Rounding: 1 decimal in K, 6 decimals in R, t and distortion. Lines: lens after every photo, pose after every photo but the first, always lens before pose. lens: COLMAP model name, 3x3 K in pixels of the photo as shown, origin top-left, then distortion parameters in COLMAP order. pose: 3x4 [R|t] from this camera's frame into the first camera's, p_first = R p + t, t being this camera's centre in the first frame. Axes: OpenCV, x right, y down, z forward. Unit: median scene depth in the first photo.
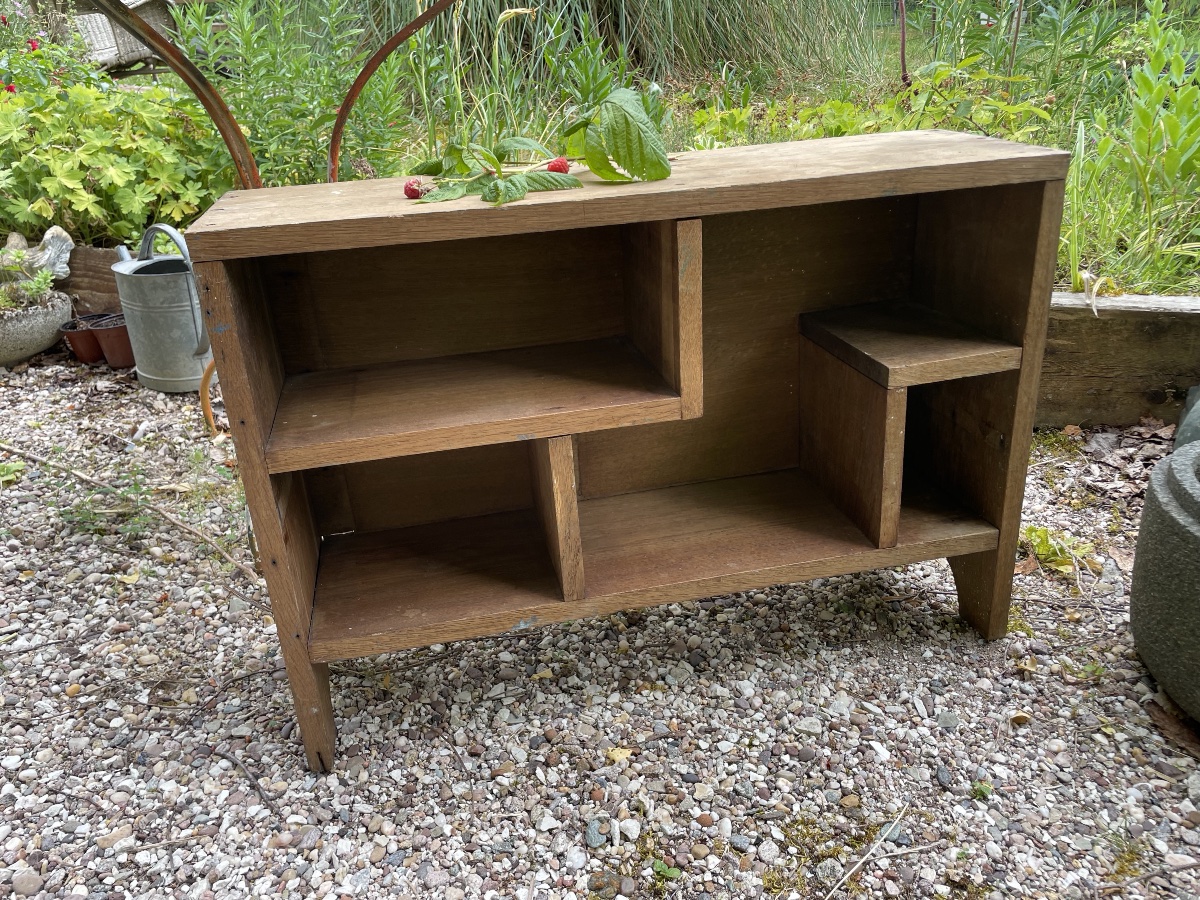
lens RADIAL K [[893.9, 0, 597.0], [0, 893.9, 432.5], [0, 0, 1]] dist [0.087990, -0.112891]
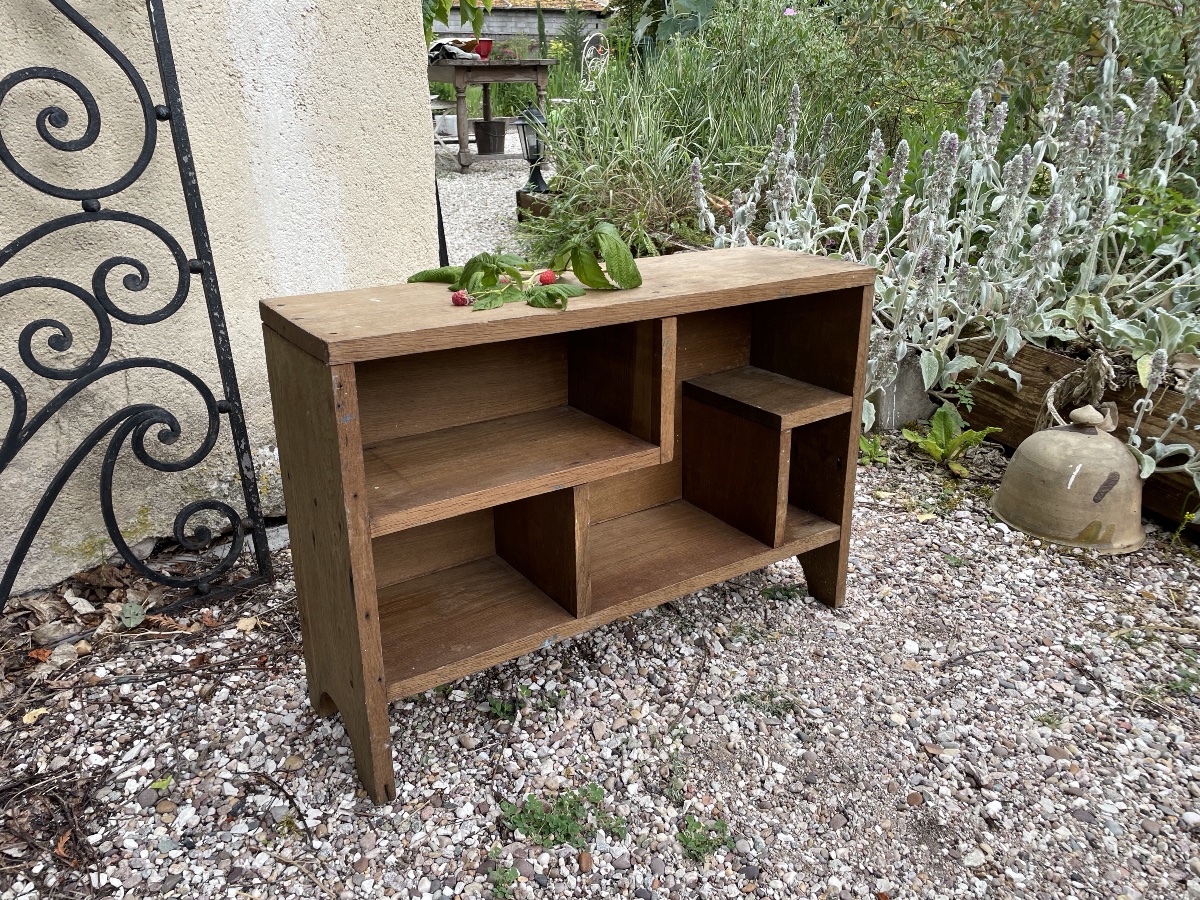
lens RADIAL K [[893.9, 0, 597.0], [0, 893.9, 432.5], [0, 0, 1]] dist [0.087990, -0.112891]
pose [[0.925975, -0.071764, 0.370703, -0.476134], [0.097859, 0.993839, -0.052043, -0.001057], [-0.364684, 0.084467, 0.927292, -0.198416]]
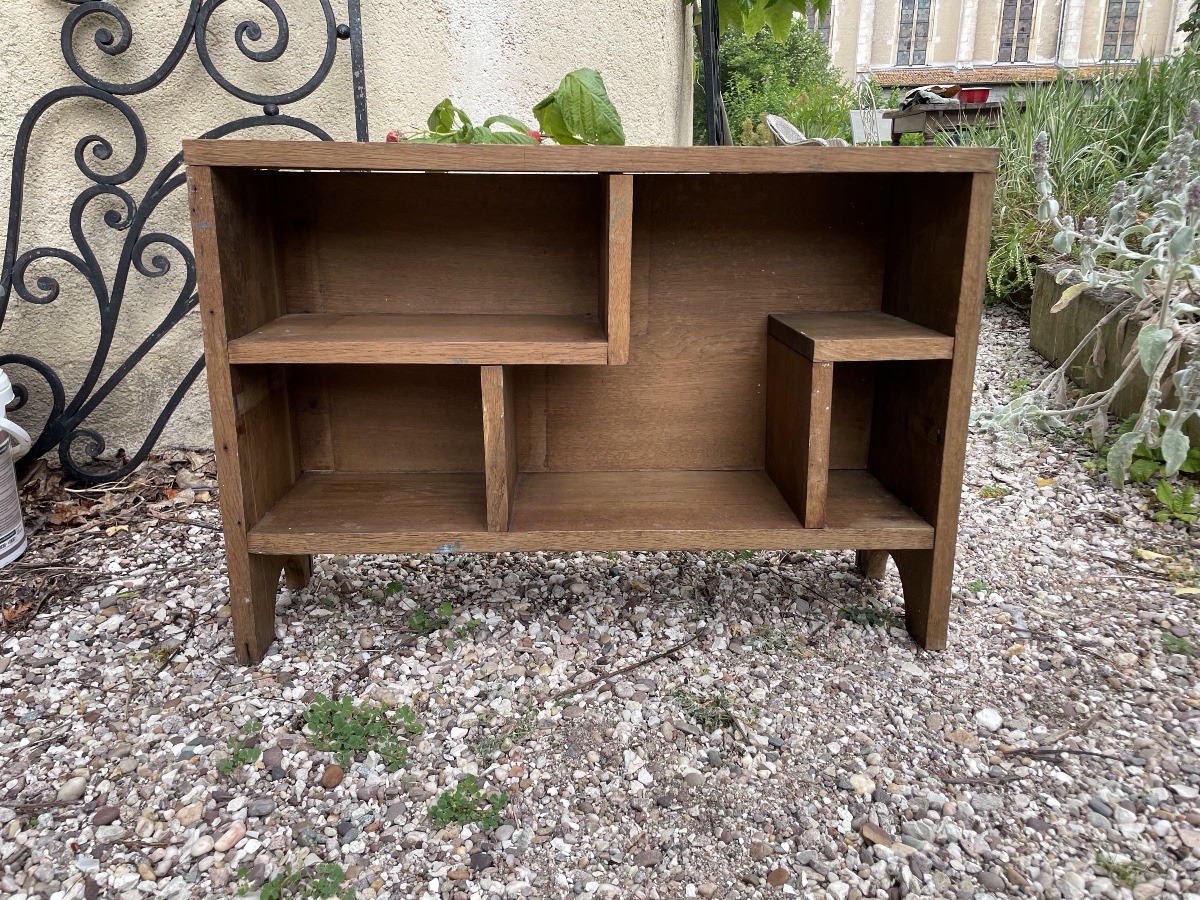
lens RADIAL K [[893.9, 0, 597.0], [0, 893.9, 432.5], [0, 0, 1]] dist [0.087990, -0.112891]
pose [[0.983662, 0.105153, -0.146120, 0.244800], [-0.123996, 0.984190, -0.126473, 0.200641], [0.130511, 0.142525, 0.981149, -0.040571]]
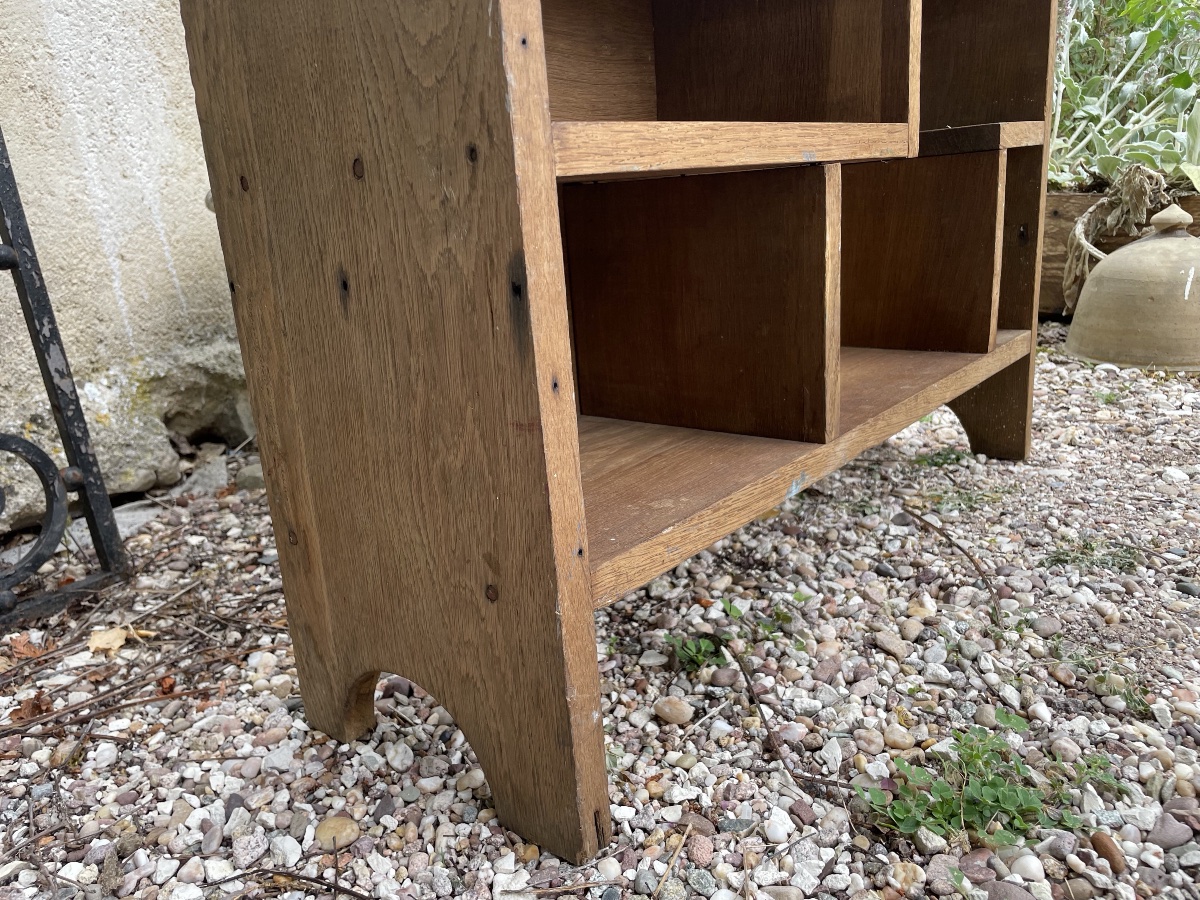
lens RADIAL K [[906.1, 0, 590.0], [0, 906.1, 452.1], [0, 0, 1]] dist [0.080456, -0.121081]
pose [[0.785142, -0.167393, 0.596265, -0.609949], [0.263733, 0.961489, -0.077351, 0.211153], [-0.560354, 0.217987, 0.799052, 0.583056]]
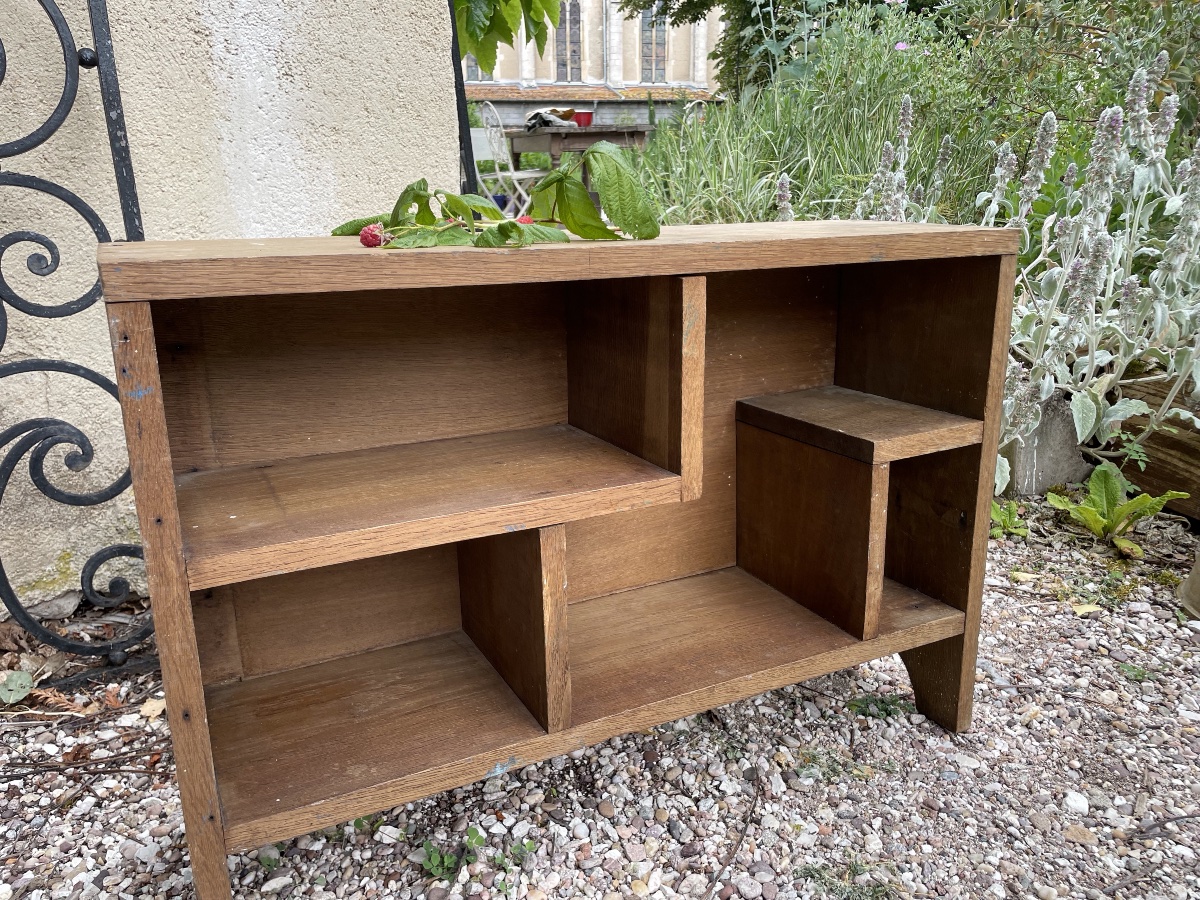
lens RADIAL K [[897.5, 0, 588.8], [0, 897.5, 446.6], [0, 0, 1]] dist [0.073561, -0.093532]
pose [[0.966005, -0.023002, 0.257500, -0.217030], [0.059971, 0.988802, -0.136655, 0.046338], [-0.251473, 0.147452, 0.956566, 0.168526]]
